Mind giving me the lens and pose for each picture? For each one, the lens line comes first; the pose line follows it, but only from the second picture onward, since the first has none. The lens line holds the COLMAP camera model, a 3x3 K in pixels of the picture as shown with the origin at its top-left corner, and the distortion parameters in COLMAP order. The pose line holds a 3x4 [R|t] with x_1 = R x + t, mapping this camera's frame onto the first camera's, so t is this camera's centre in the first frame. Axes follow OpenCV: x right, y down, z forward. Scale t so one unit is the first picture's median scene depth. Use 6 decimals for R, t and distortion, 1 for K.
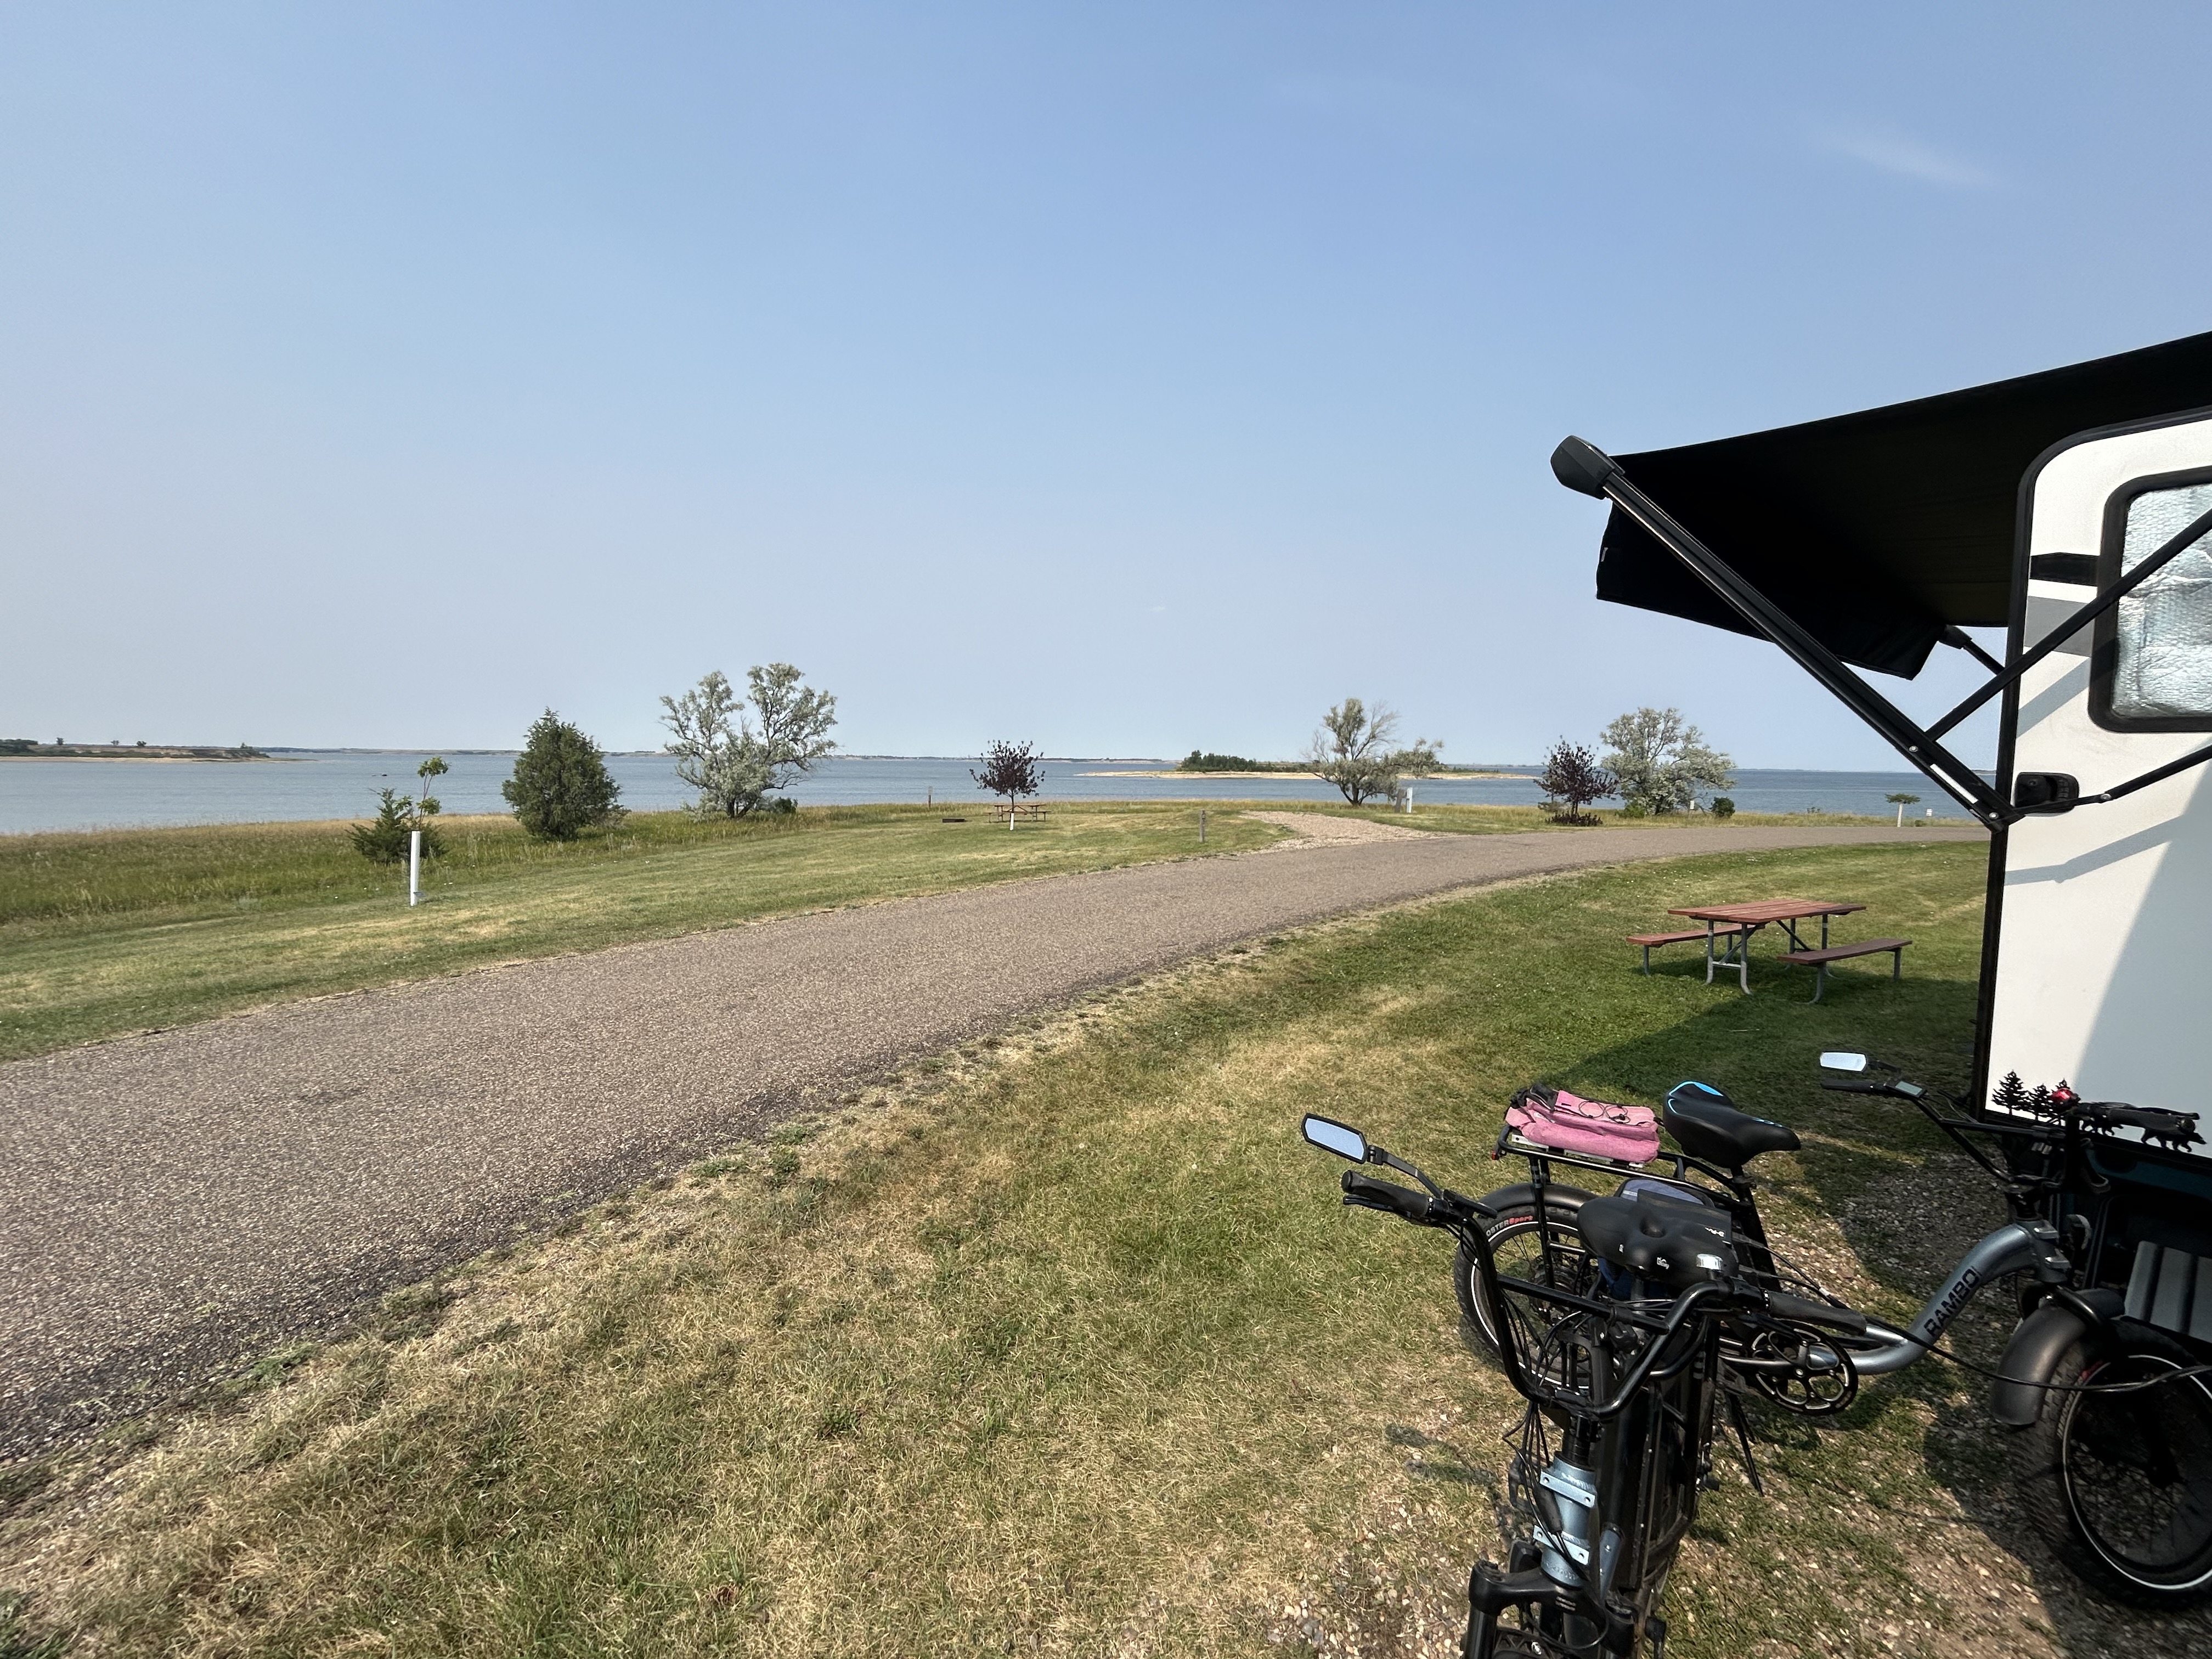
lens RADIAL K [[895.5, 0, 1106.0], [0, 895.5, 829.5], [0, 0, 1]] dist [-0.001687, -0.000061]
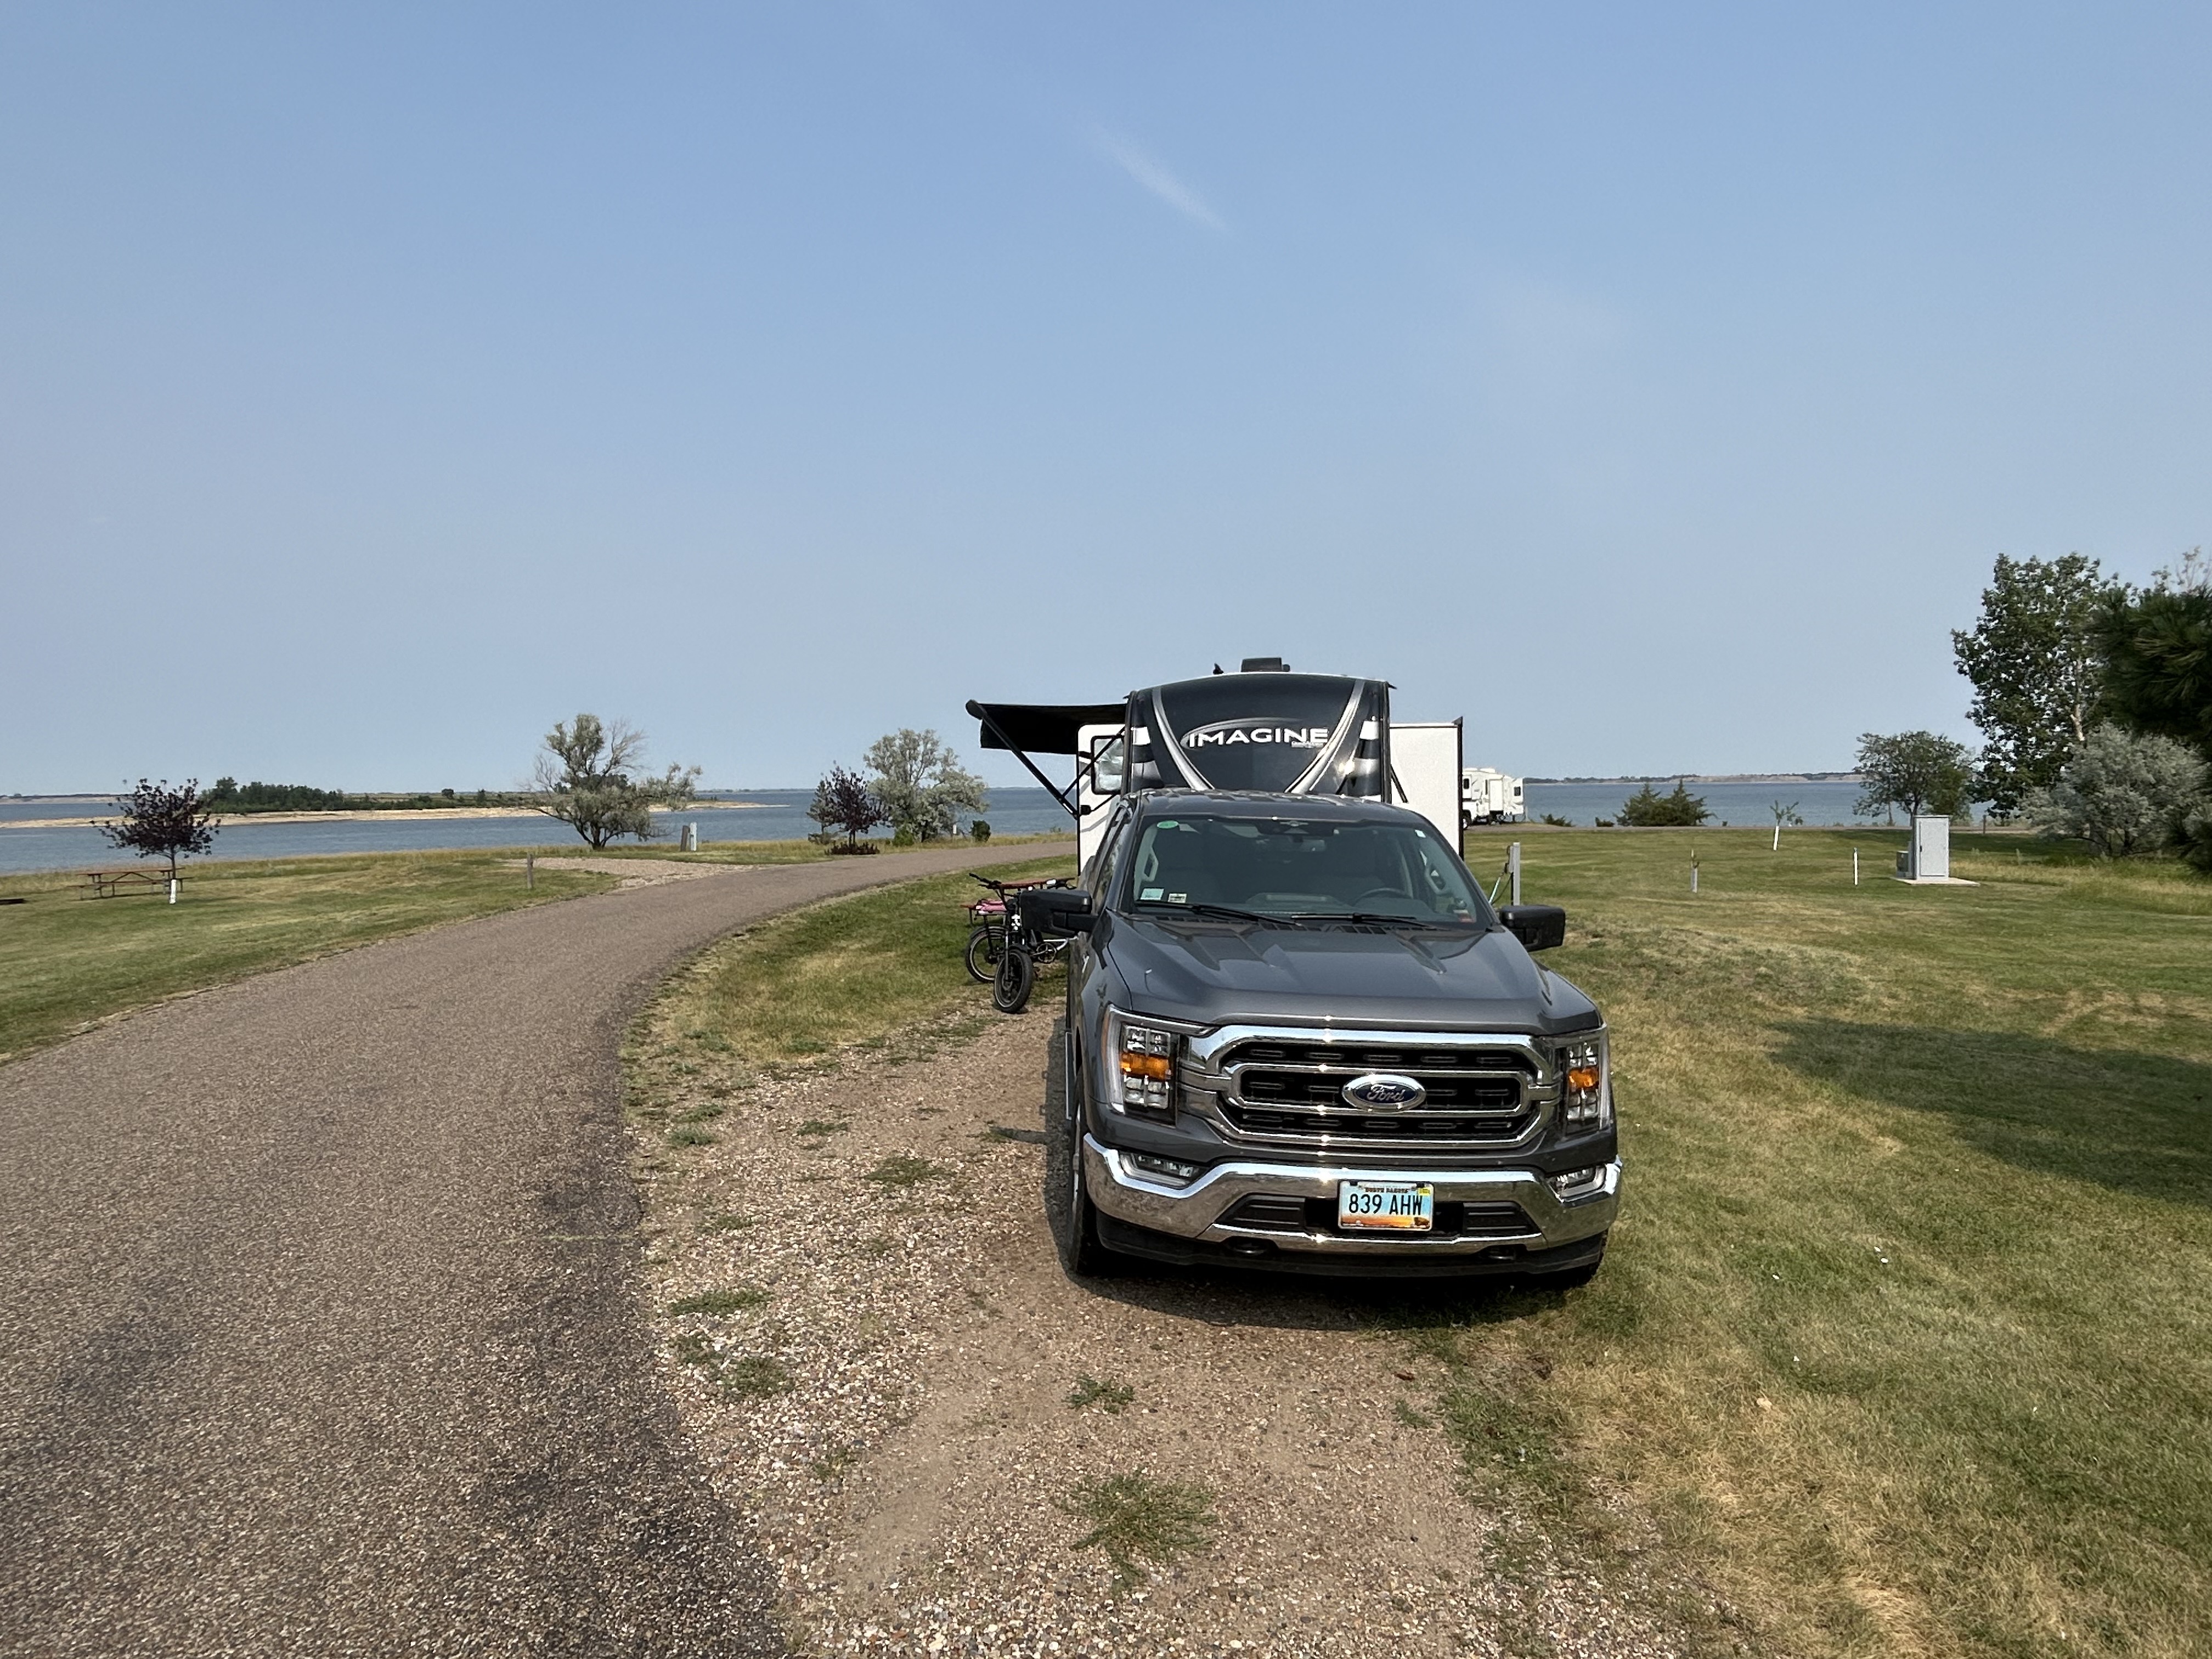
lens RADIAL K [[1253.5, 0, 1106.0], [0, 1253.5, 829.5], [0, 0, 1]] dist [0.000253, 0.000041]
pose [[0.757622, -0.043313, 0.651255, -0.109904], [0.070804, 0.997361, -0.016037, 0.006258], [-0.648842, 0.058261, 0.758690, -0.143231]]
